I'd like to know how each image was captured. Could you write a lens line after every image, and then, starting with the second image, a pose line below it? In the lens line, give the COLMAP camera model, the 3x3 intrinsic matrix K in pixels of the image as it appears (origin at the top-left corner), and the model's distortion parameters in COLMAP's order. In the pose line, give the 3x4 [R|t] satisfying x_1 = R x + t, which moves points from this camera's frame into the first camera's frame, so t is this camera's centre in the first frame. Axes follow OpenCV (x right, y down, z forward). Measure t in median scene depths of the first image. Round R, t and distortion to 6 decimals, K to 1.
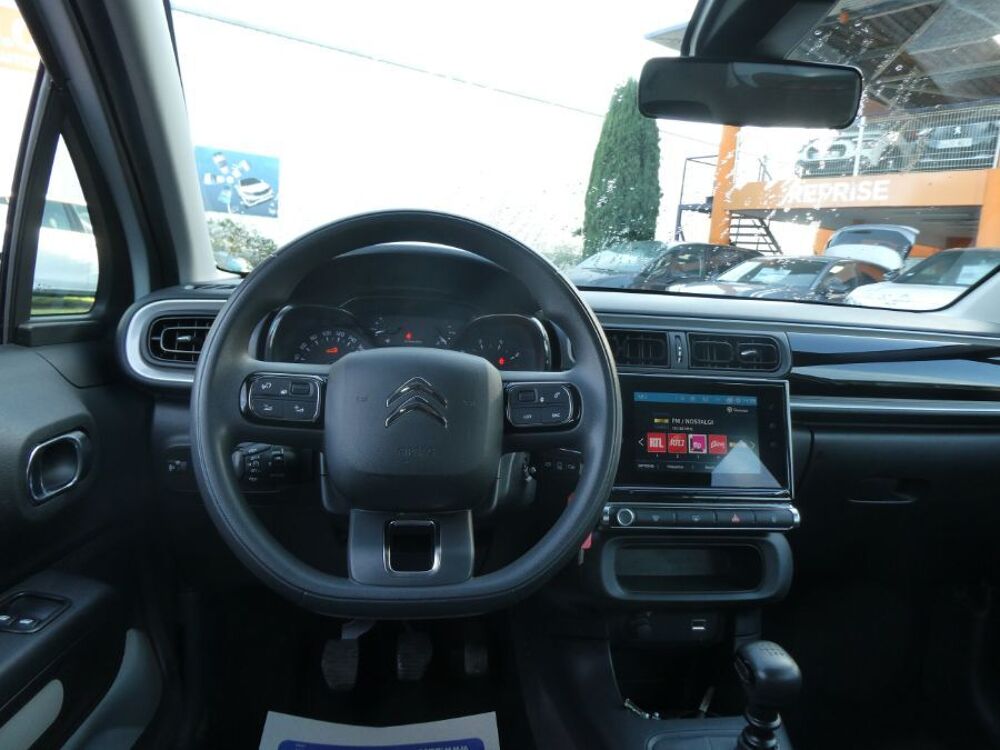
lens RADIAL K [[711.7, 0, 500.0], [0, 711.7, 375.0], [0, 0, 1]] dist [0.002453, 0.001994]
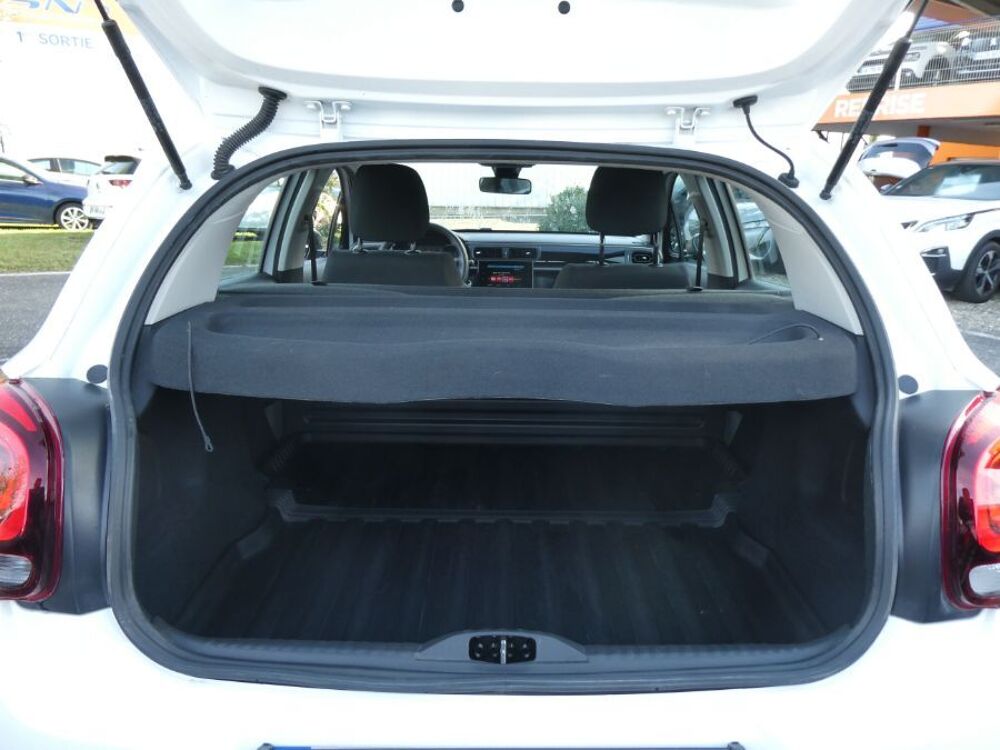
lens RADIAL K [[711.7, 0, 500.0], [0, 711.7, 375.0], [0, 0, 1]] dist [0.002453, 0.001994]
pose [[0.989143, -0.002209, -0.146938, 0.658188], [0.019615, 0.992924, 0.117117, 0.131888], [0.145640, -0.118727, 0.982188, -2.201104]]
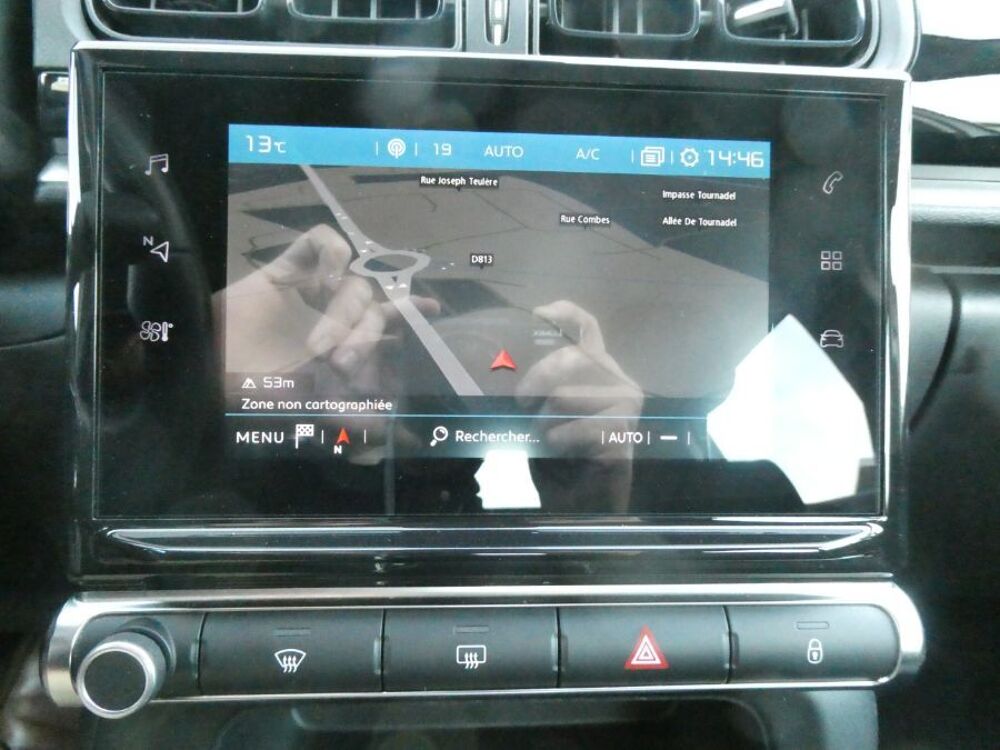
lens RADIAL K [[711.7, 0, 500.0], [0, 711.7, 375.0], [0, 0, 1]] dist [0.002453, 0.001994]
pose [[0.995278, 0.008832, -0.096664, 0.254031], [0.009624, 0.981967, 0.188806, 0.051908], [0.096589, -0.188845, 0.977245, 0.647517]]
